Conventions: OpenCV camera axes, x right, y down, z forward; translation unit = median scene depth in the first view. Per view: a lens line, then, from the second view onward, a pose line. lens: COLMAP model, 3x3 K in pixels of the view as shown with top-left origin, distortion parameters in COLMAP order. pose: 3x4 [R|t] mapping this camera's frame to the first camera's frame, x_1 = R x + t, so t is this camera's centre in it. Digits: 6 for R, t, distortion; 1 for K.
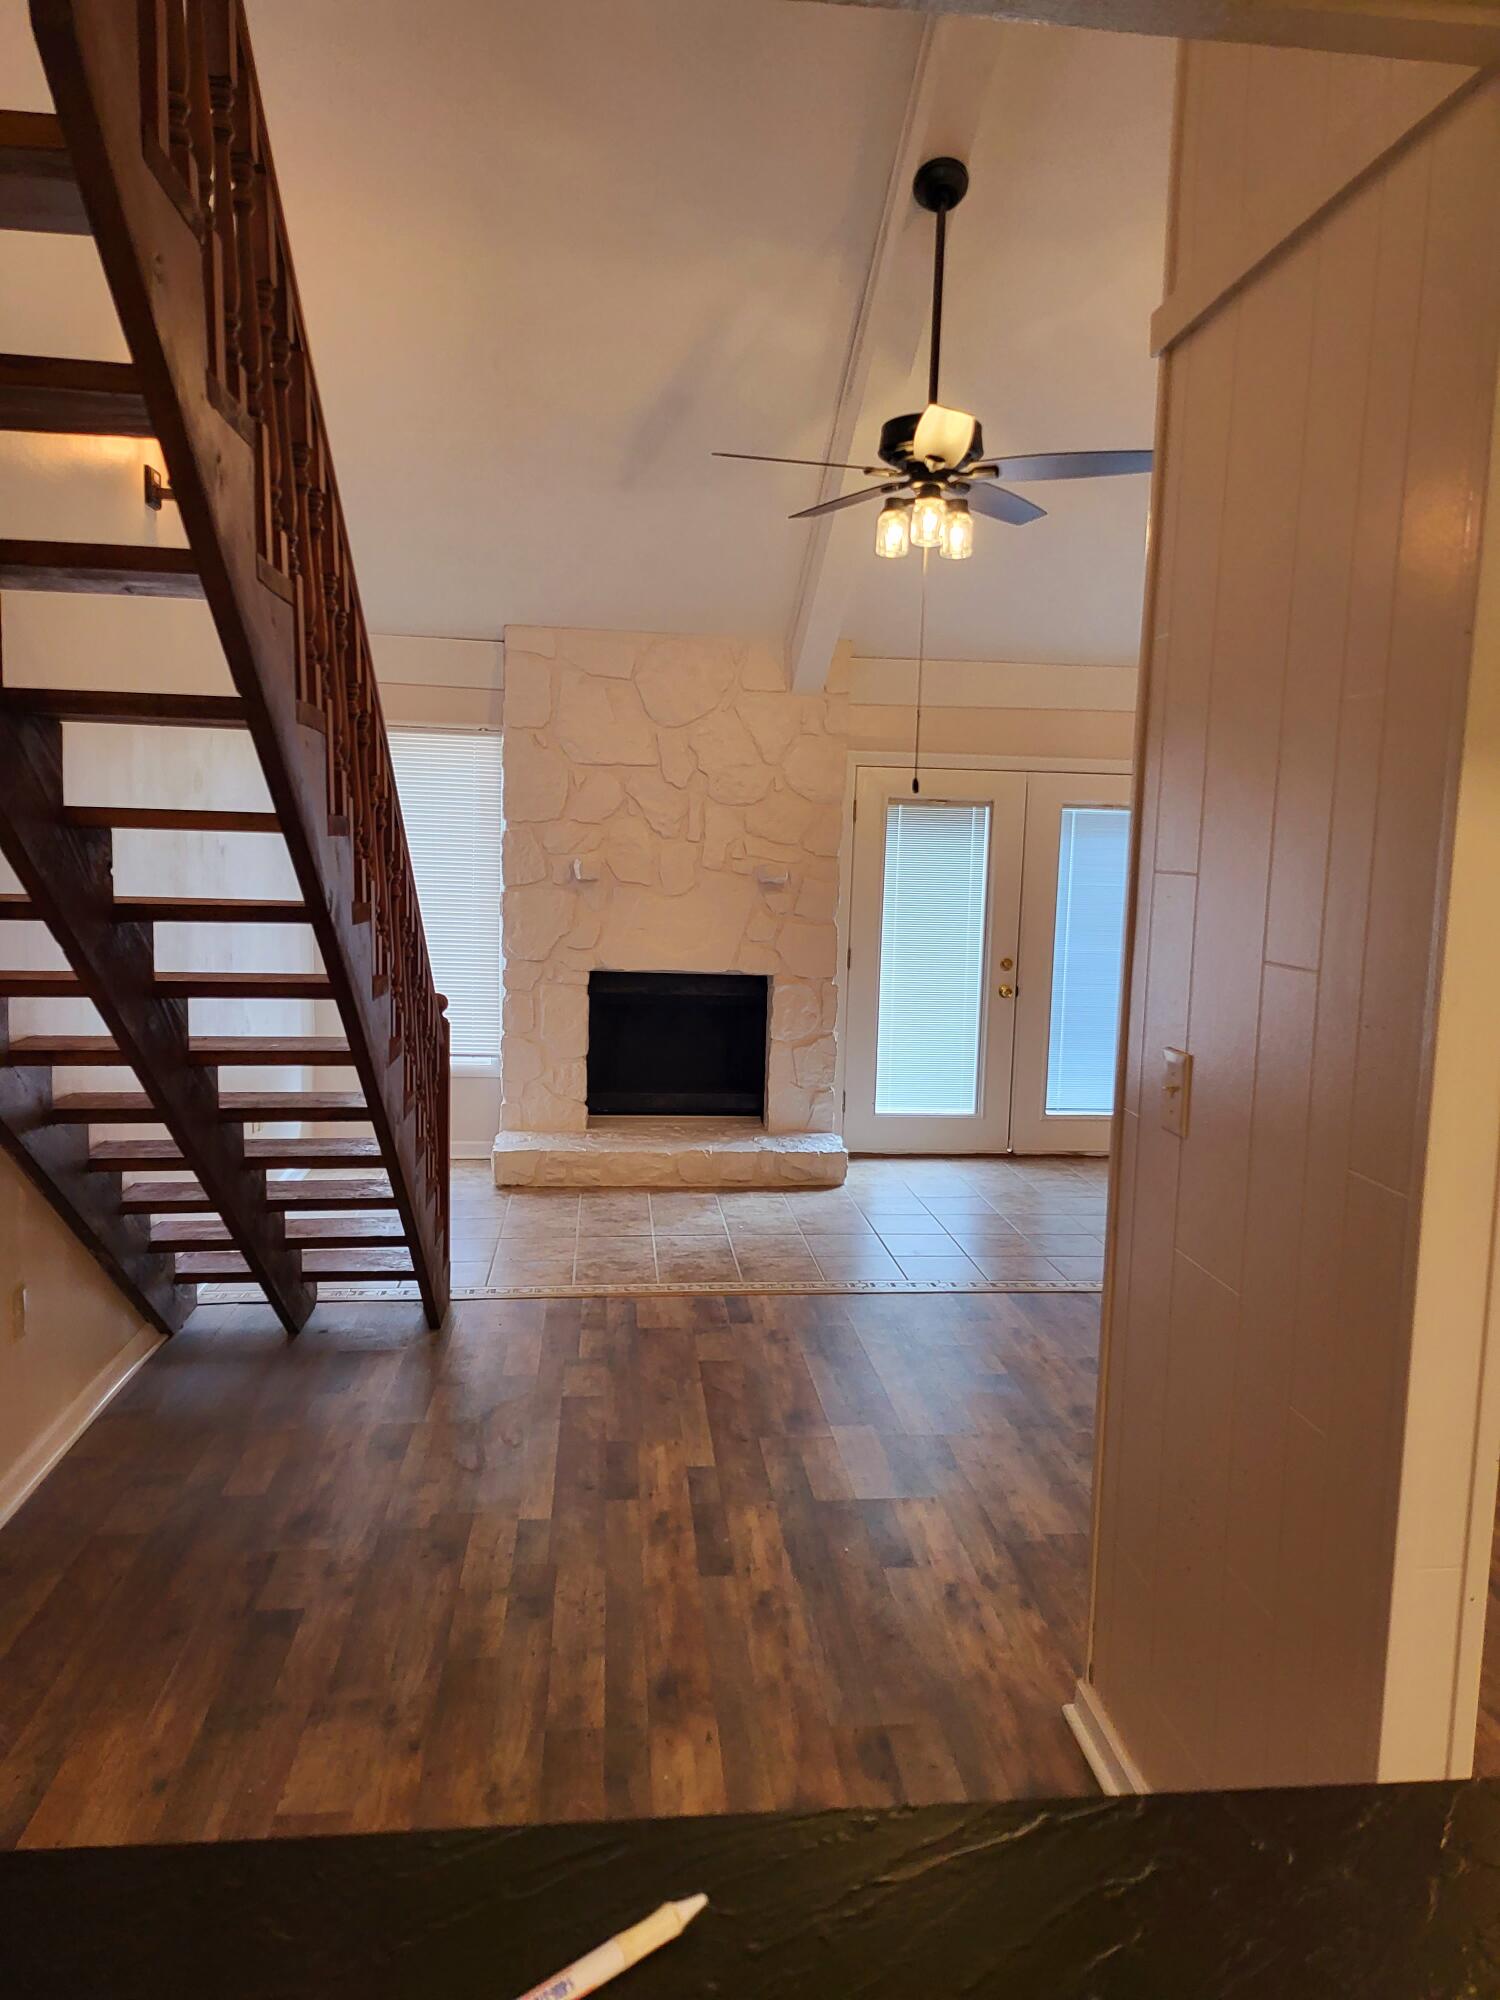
lens RADIAL K [[1376.5, 0, 770.0], [0, 1376.5, 994.6], [0, 0, 1]] dist [0.122144, -0.074589]
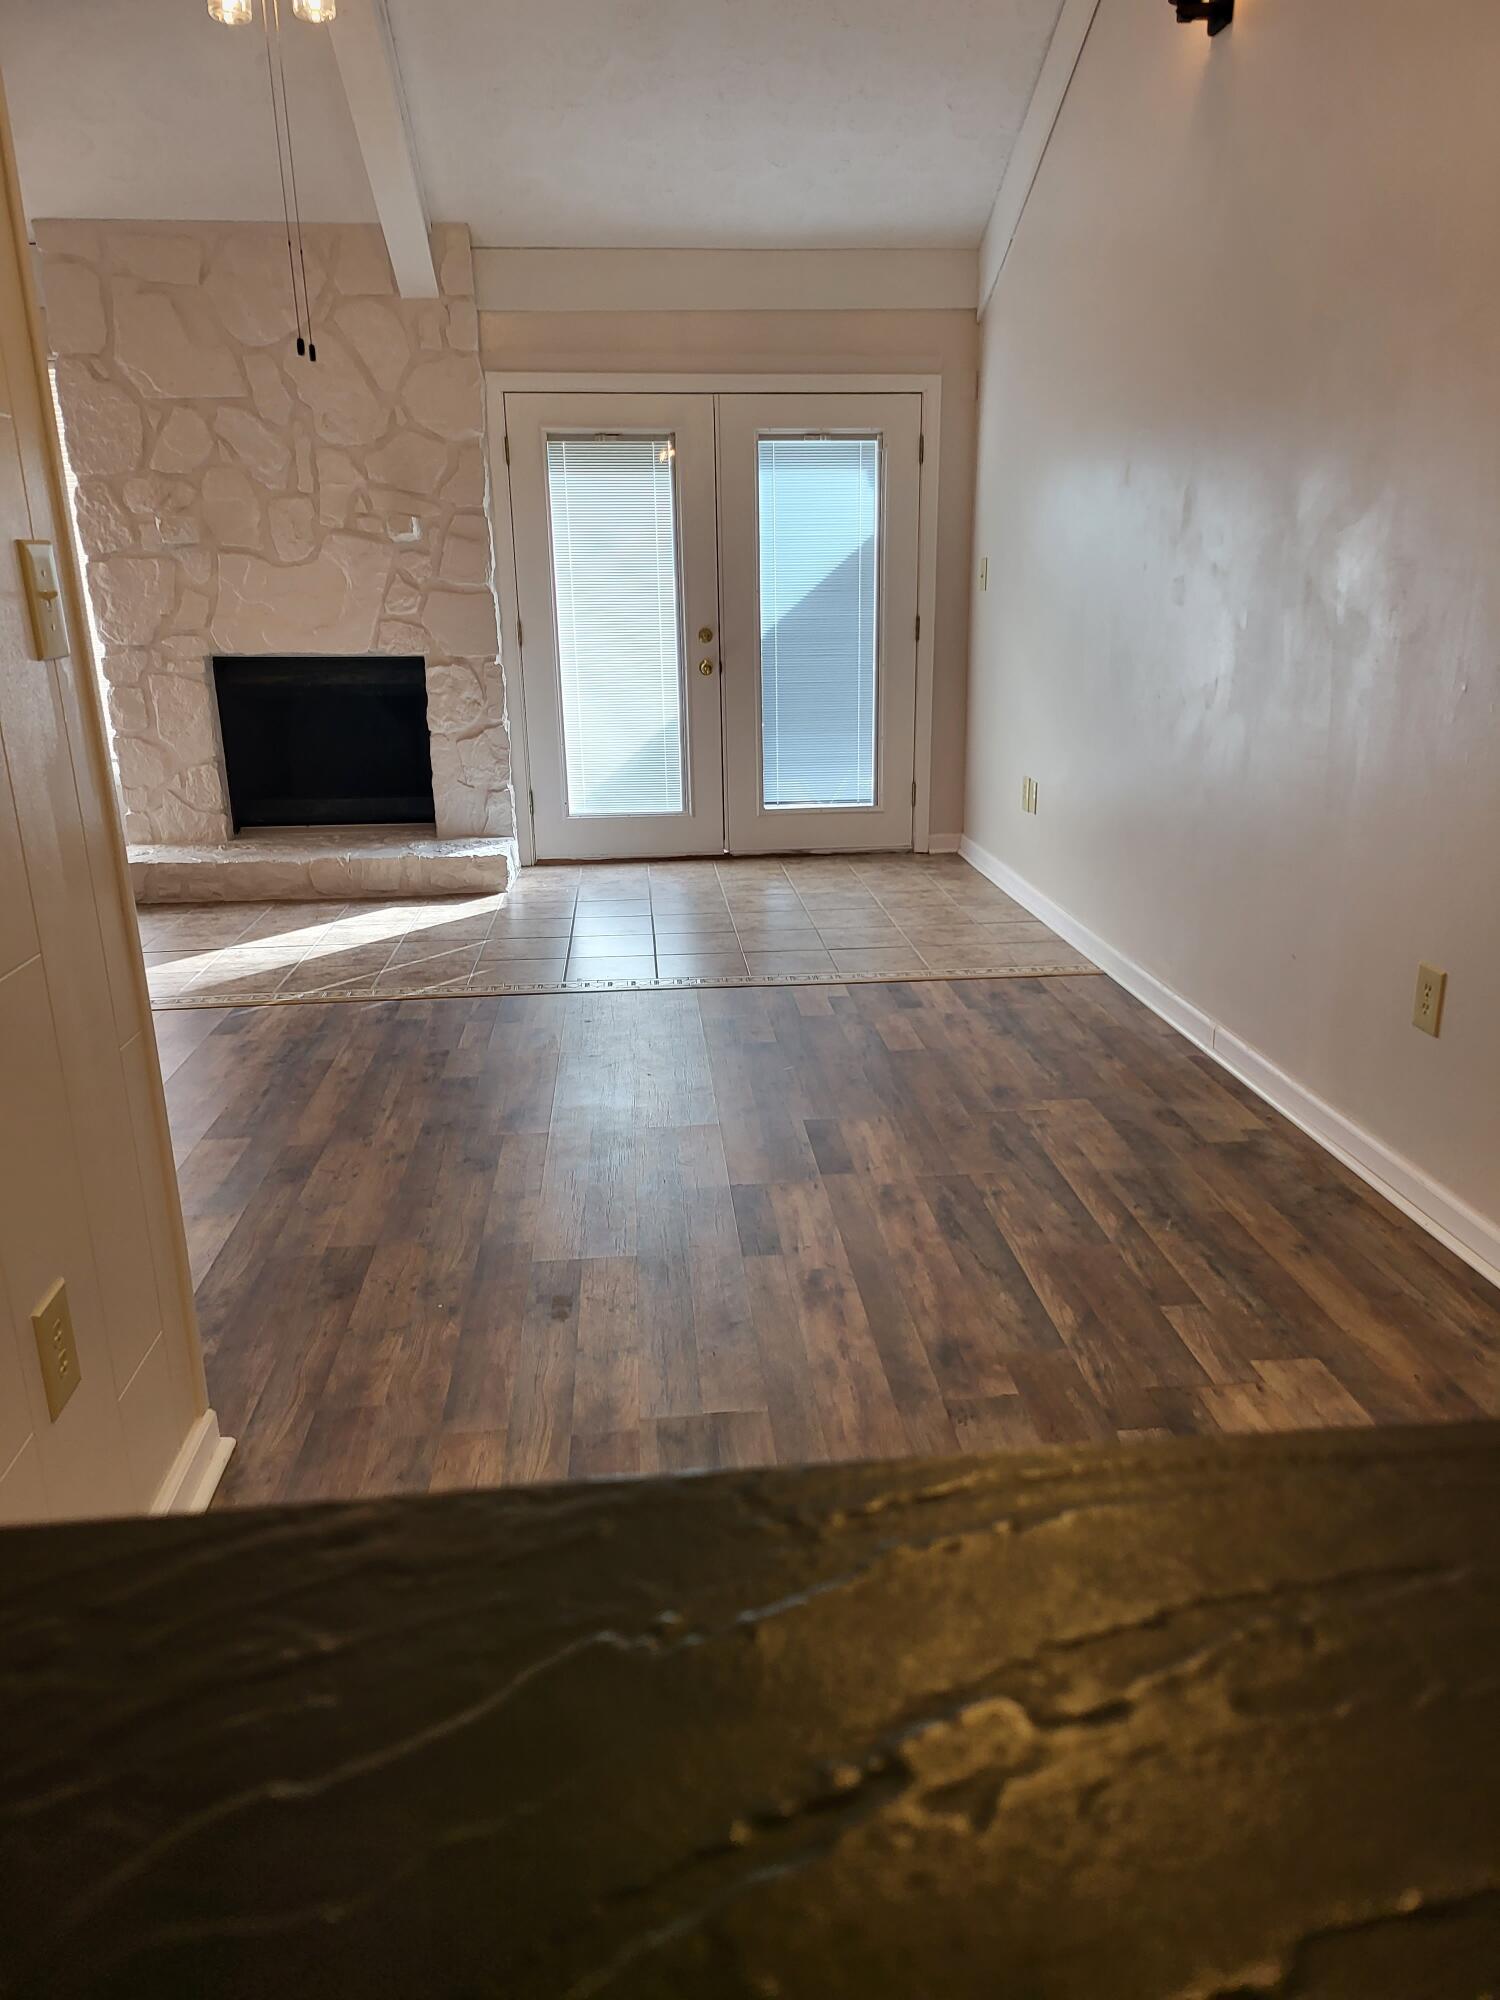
lens RADIAL K [[1387.8, 0, 766.3], [0, 1387.8, 1008.2], [0, 0, 1]] dist [0.076300, -0.079943]
pose [[0.999061, -0.034737, -0.025893, 0.241308], [0.039047, 0.980862, 0.190748, 0.045621], [0.018771, -0.191580, 0.981298, 0.100071]]
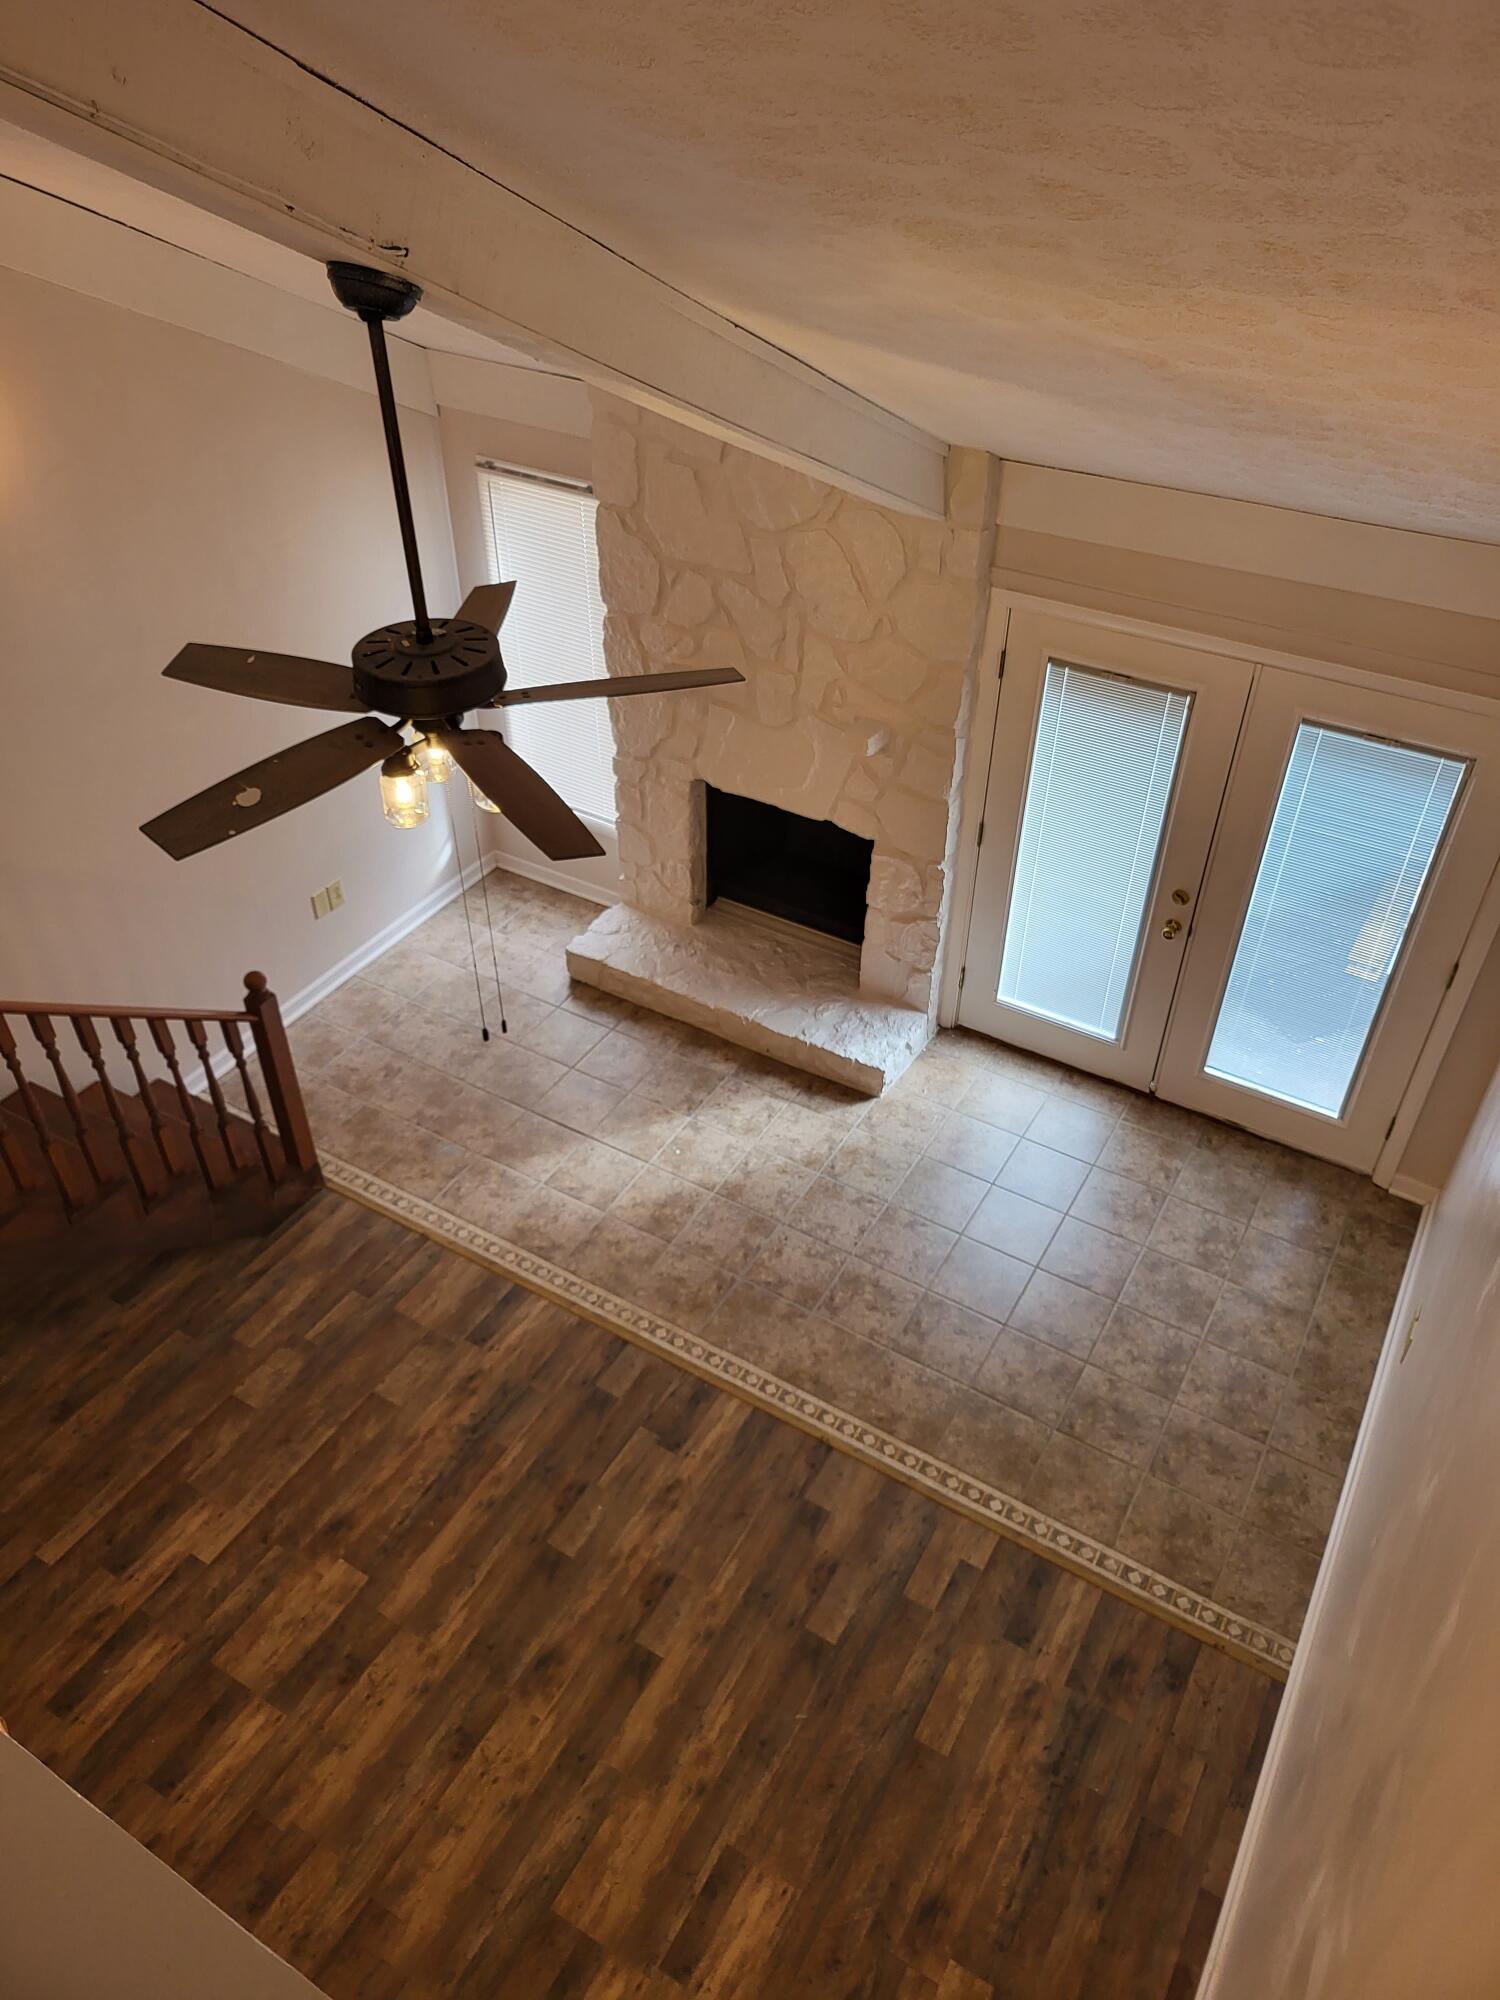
lens RADIAL K [[1393.4, 0, 750.4], [0, 1393.4, 970.9], [0, 0, 1]] dist [0.064422, -0.082539]
pose [[0.795695, 0.354954, -0.490792, 0.399339], [-0.048367, 0.844941, 0.532669, -0.406782], [0.603763, -0.400104, 0.689483, 0.352922]]
